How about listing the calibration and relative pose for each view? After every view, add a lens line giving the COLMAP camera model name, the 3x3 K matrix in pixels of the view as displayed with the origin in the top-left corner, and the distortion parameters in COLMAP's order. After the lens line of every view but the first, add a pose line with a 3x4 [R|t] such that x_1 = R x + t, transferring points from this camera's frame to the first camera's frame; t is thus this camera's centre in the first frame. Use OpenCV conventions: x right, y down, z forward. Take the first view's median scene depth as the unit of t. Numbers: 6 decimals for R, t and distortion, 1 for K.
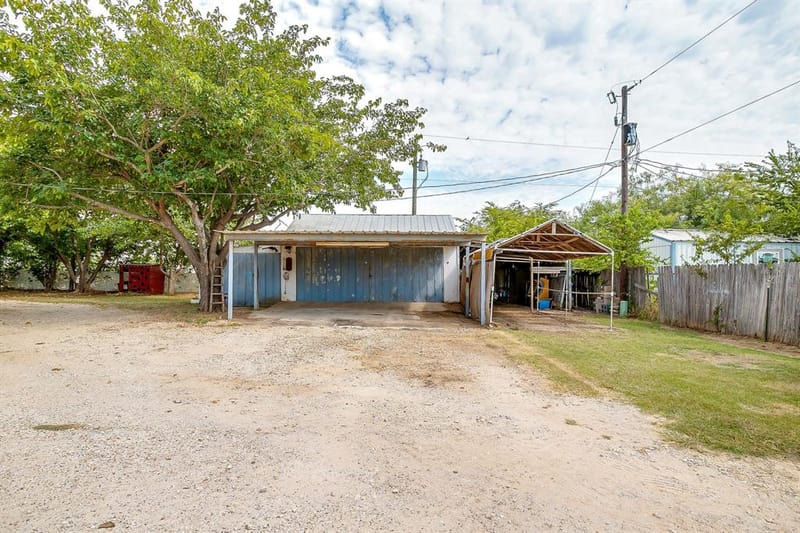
lens RADIAL K [[403.4, 0, 394.5], [0, 403.4, 267.5], [0, 0, 1]] dist [-0.031657, 0.008365]
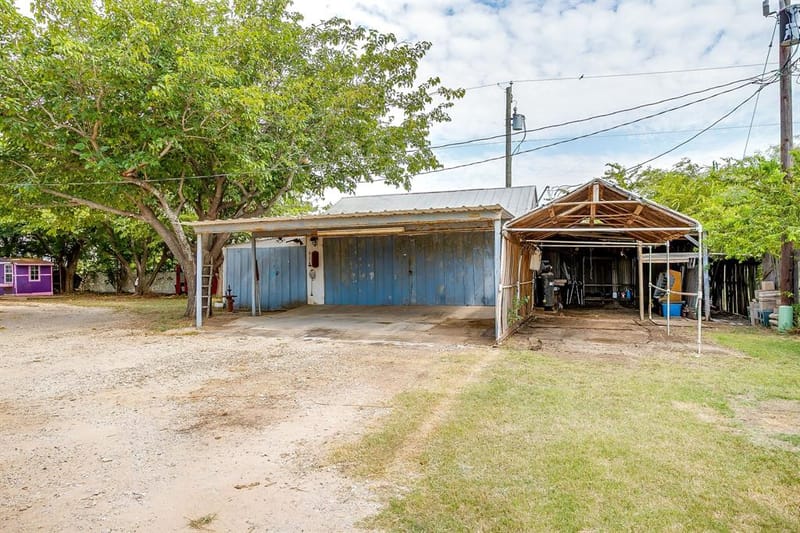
lens RADIAL K [[493.0, 0, 412.2], [0, 493.0, 255.3], [0, 0, 1]] dist [-0.010365, 0.017362]
pose [[0.948984, -0.029526, -0.313939, 0.241930], [0.024863, 0.999513, -0.018849, 0.006960], [0.314343, 0.010082, 0.949256, 0.107554]]
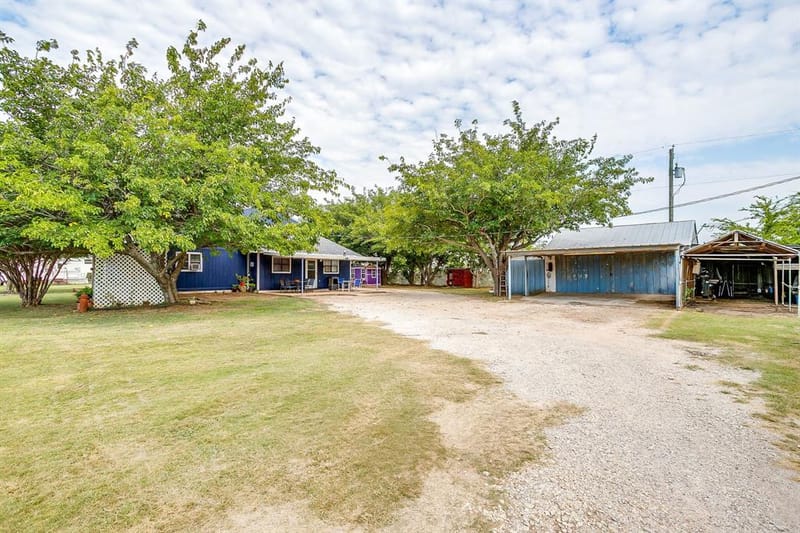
lens RADIAL K [[403.4, 0, 393.7], [0, 403.4, 263.1], [0, 0, 1]] dist [-0.031657, 0.008365]
pose [[0.762926, -0.029325, -0.645821, 0.251293], [0.025628, 0.999557, -0.015112, -0.015135], [0.645978, -0.005022, 0.763339, -0.492524]]
